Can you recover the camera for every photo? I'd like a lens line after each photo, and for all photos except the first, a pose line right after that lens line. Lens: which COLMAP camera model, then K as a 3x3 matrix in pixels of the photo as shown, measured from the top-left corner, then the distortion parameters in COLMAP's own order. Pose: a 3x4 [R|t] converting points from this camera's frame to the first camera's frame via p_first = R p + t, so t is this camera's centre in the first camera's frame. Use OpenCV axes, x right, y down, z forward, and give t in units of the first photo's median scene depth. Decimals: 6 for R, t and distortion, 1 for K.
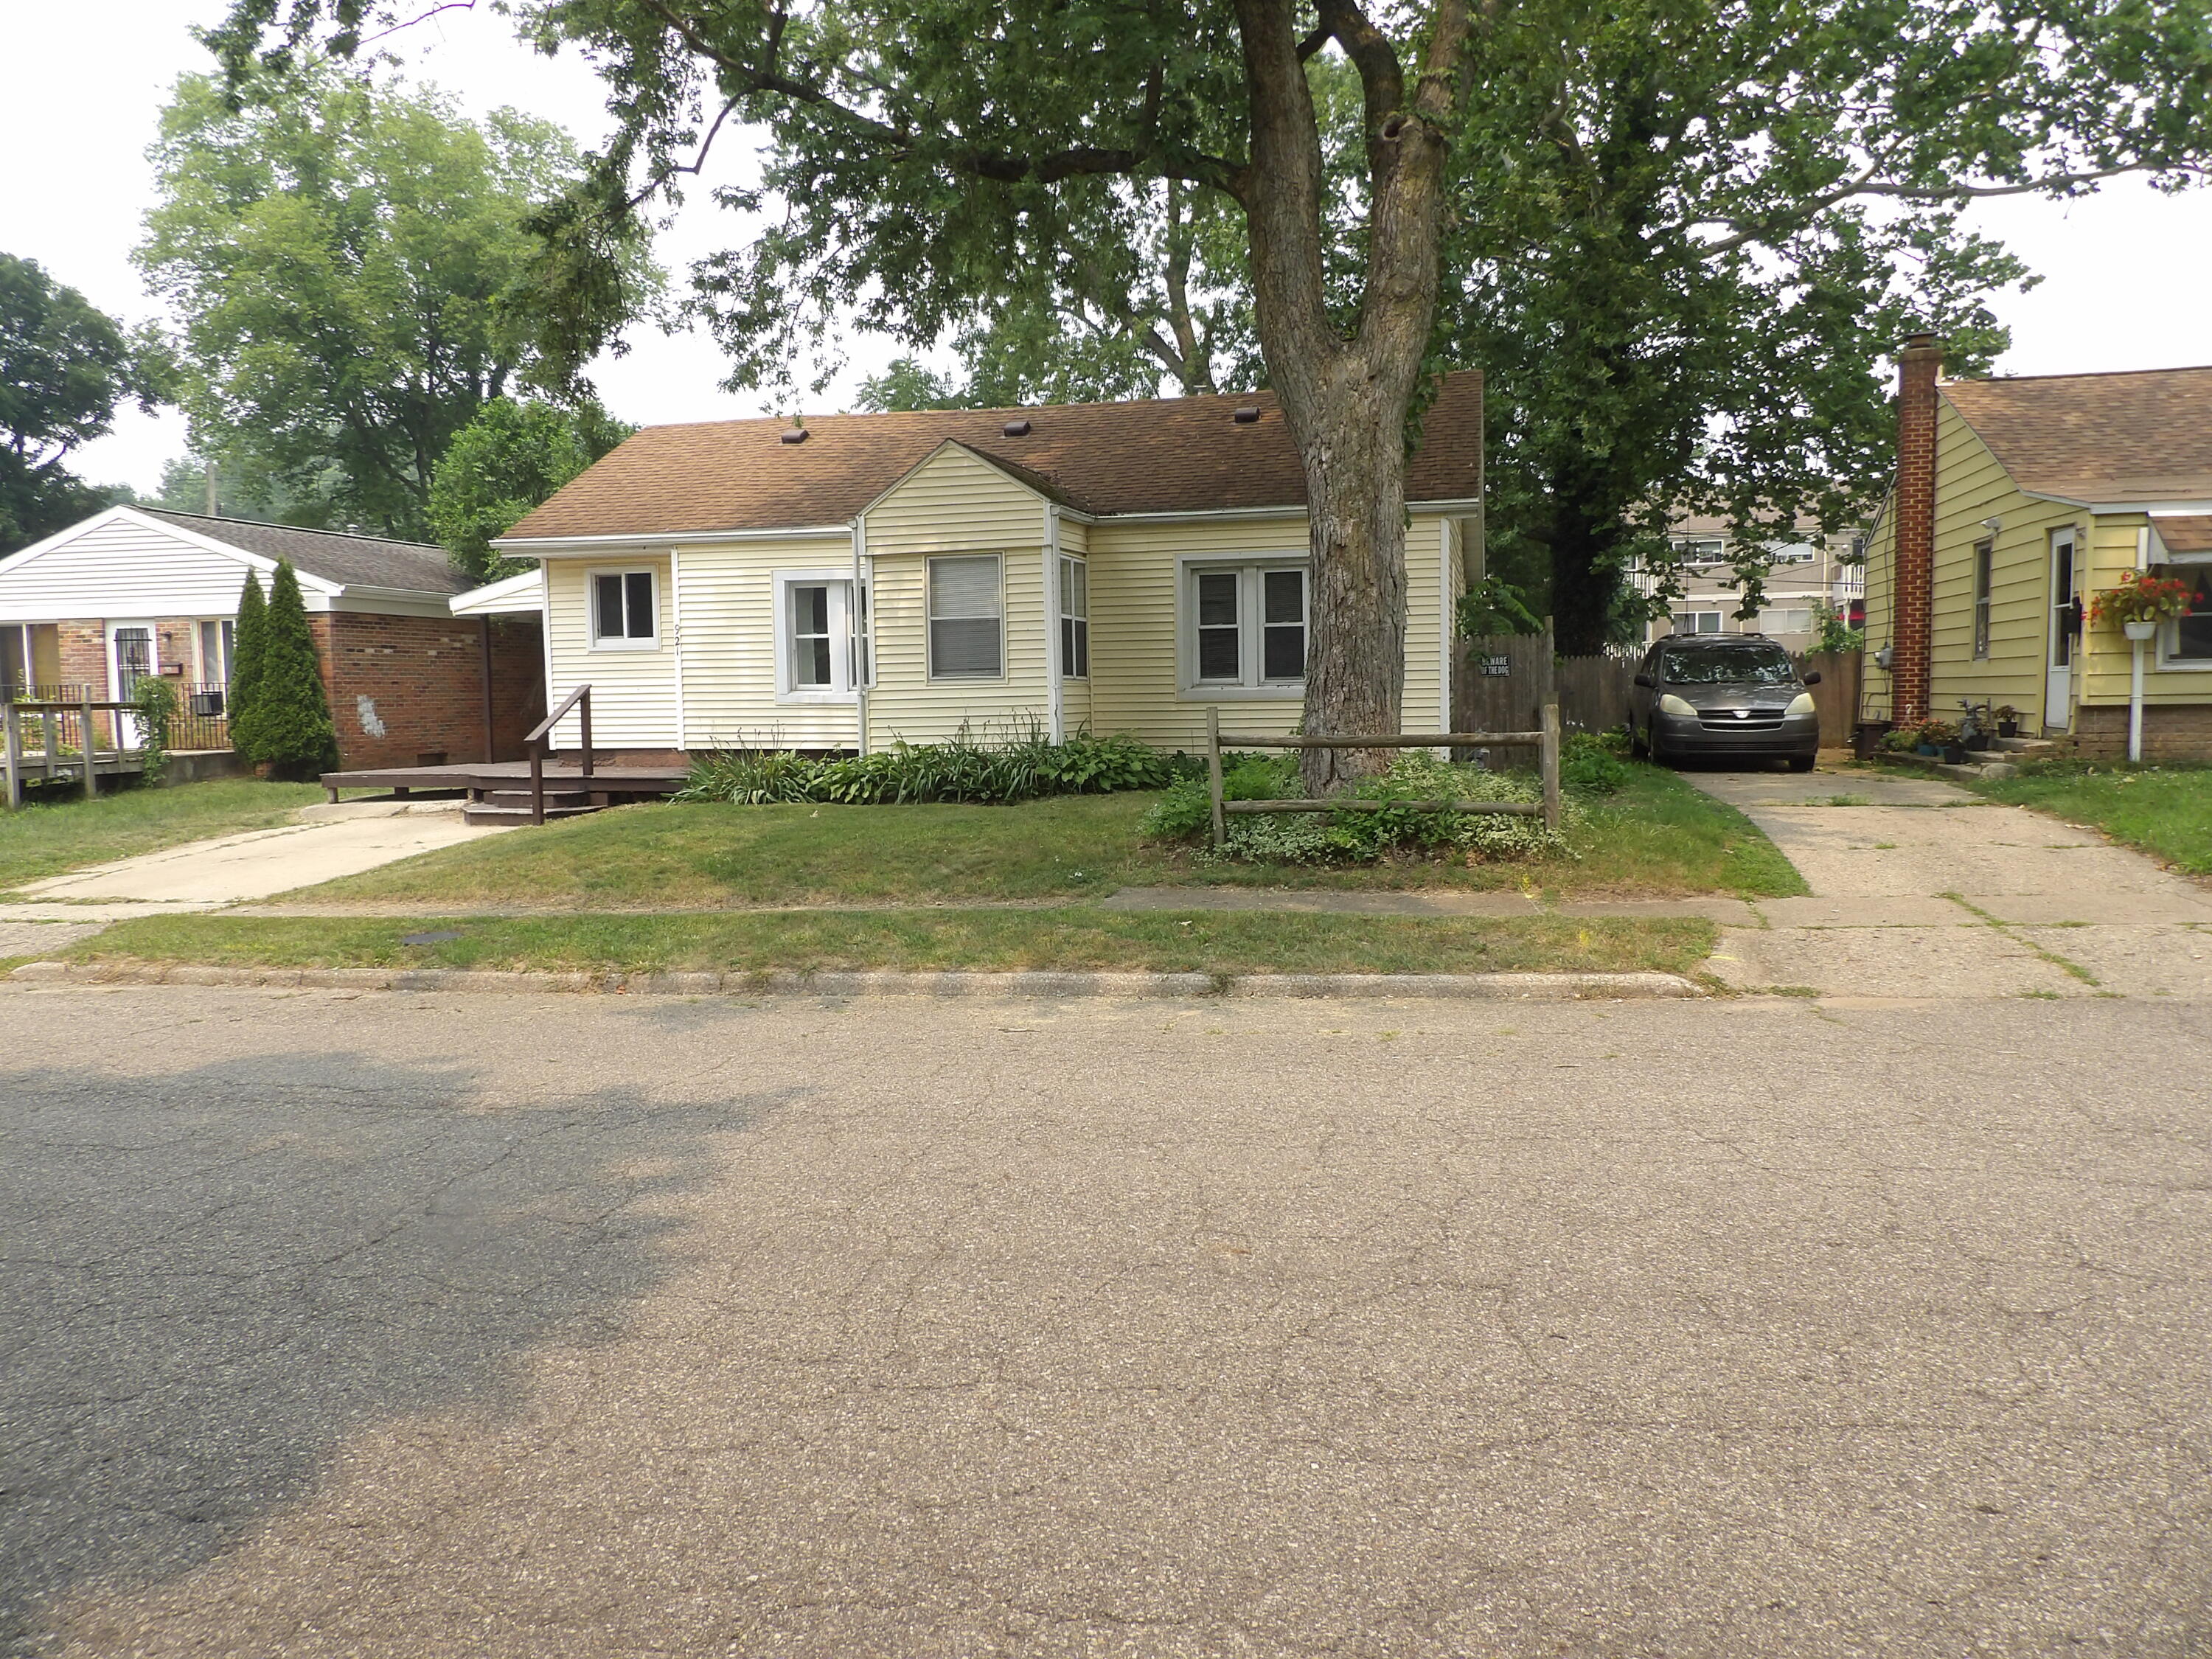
lens RADIAL K [[1581.6, 0, 1081.5], [0, 1581.6, 830.2], [0, 0, 1]] dist [-0.034077, 0.044246]
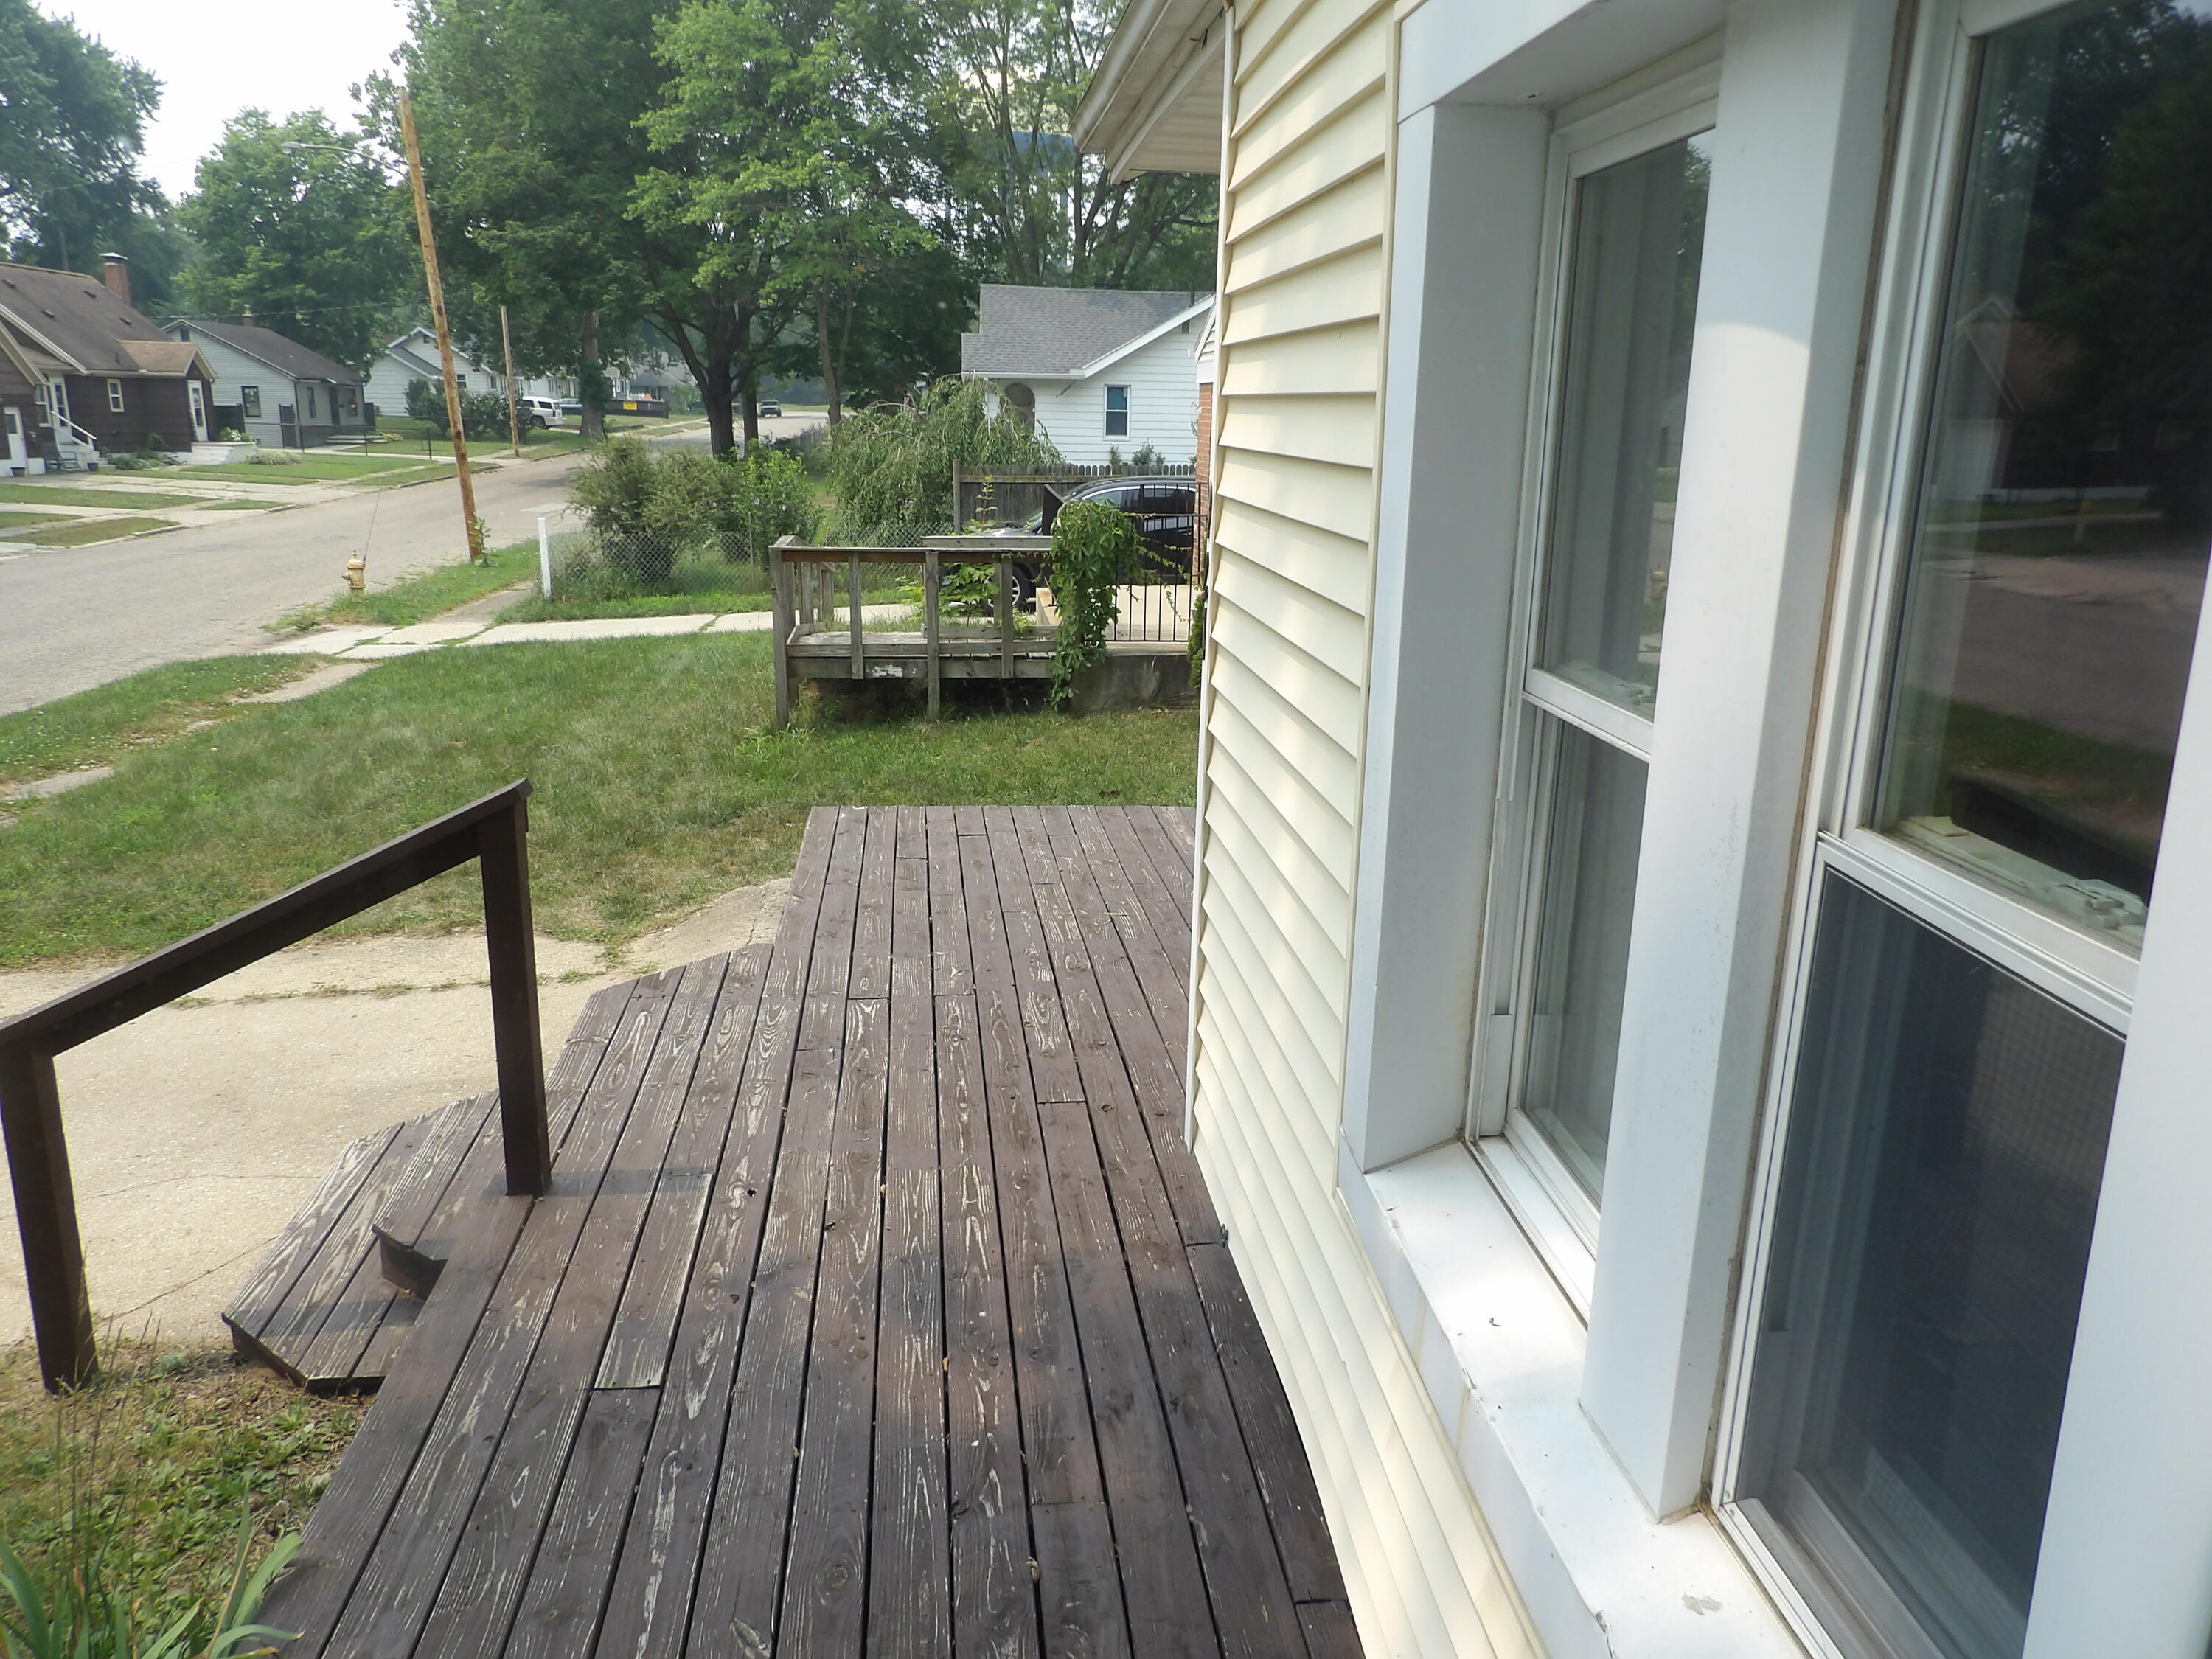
lens RADIAL K [[1581.6, 0, 1090.2], [0, 1581.6, 844.2], [0, 0, 1]] dist [-0.034077, 0.044246]
pose [[0.335824, 0.266346, -0.903483, -0.100122], [-0.105812, 0.963784, 0.244793, -0.141878], [0.935963, 0.013391, 0.351845, 0.989968]]
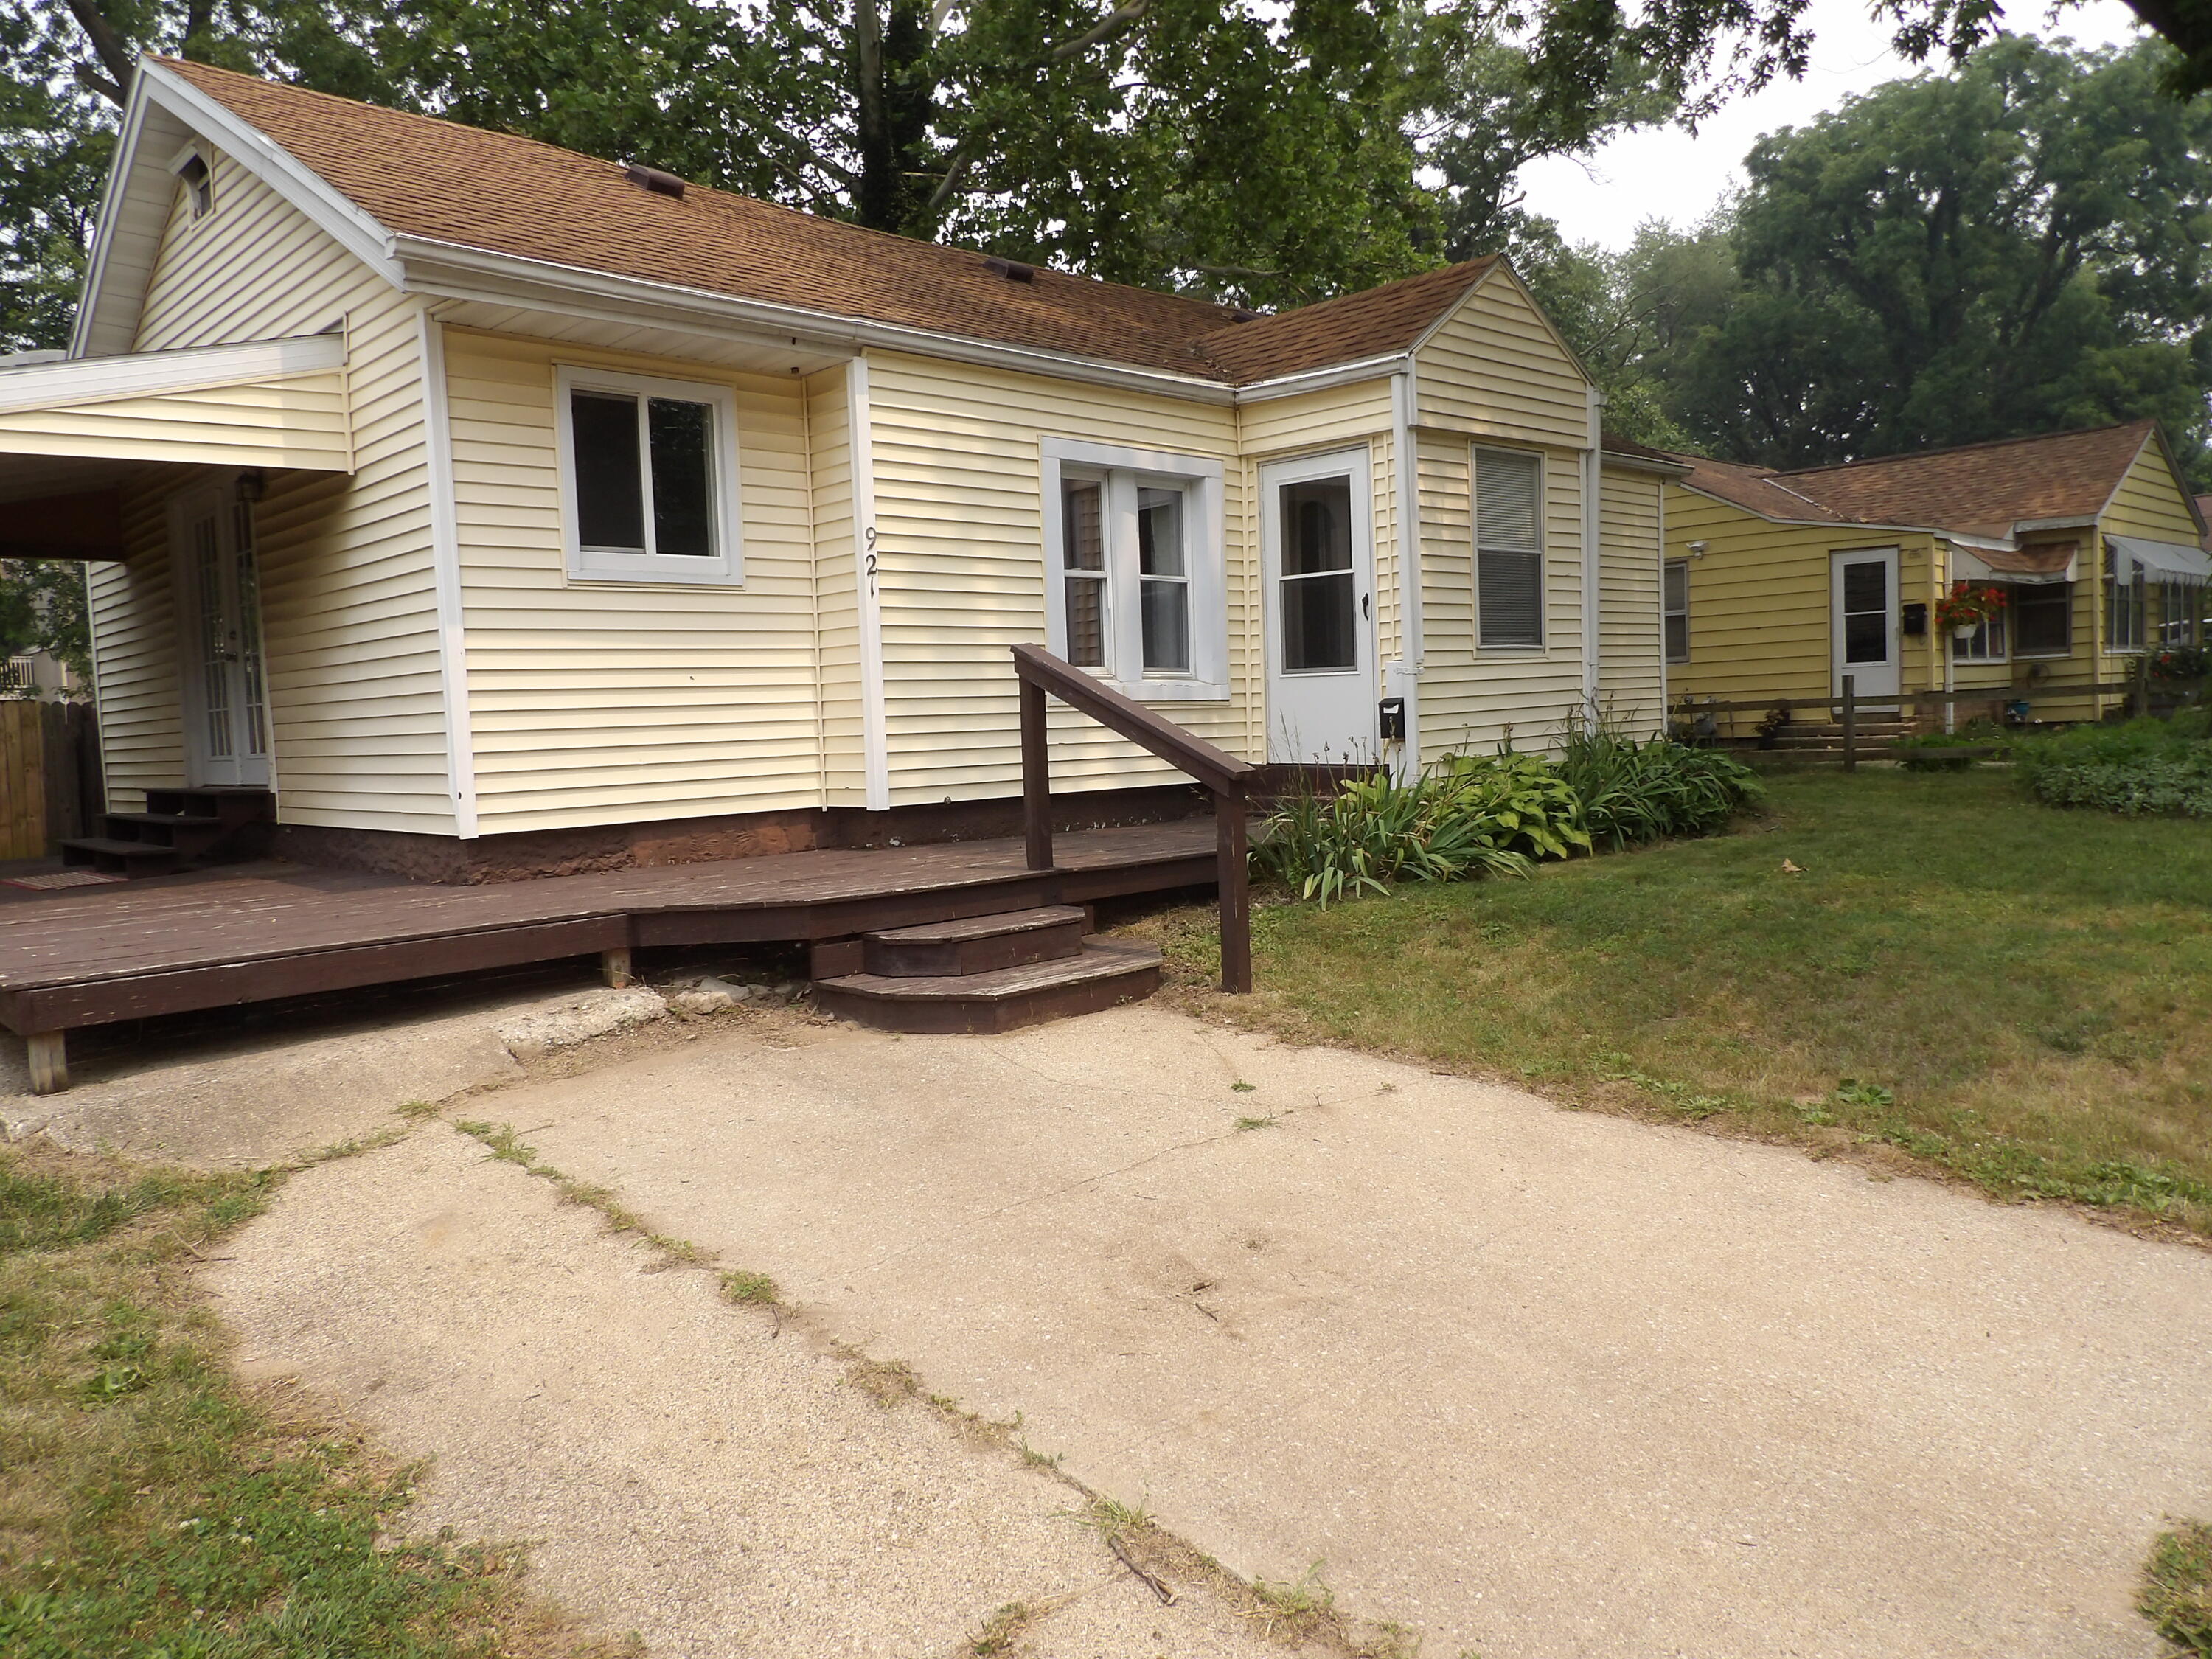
lens RADIAL K [[1581.6, 0, 1079.1], [0, 1581.6, 830.3], [0, 0, 1]] dist [-0.034077, 0.044246]
pose [[0.525488, -0.065963, 0.848240, -0.648768], [0.107633, 0.994134, 0.010629, -0.046803], [-0.843965, 0.085713, 0.529505, 0.771490]]
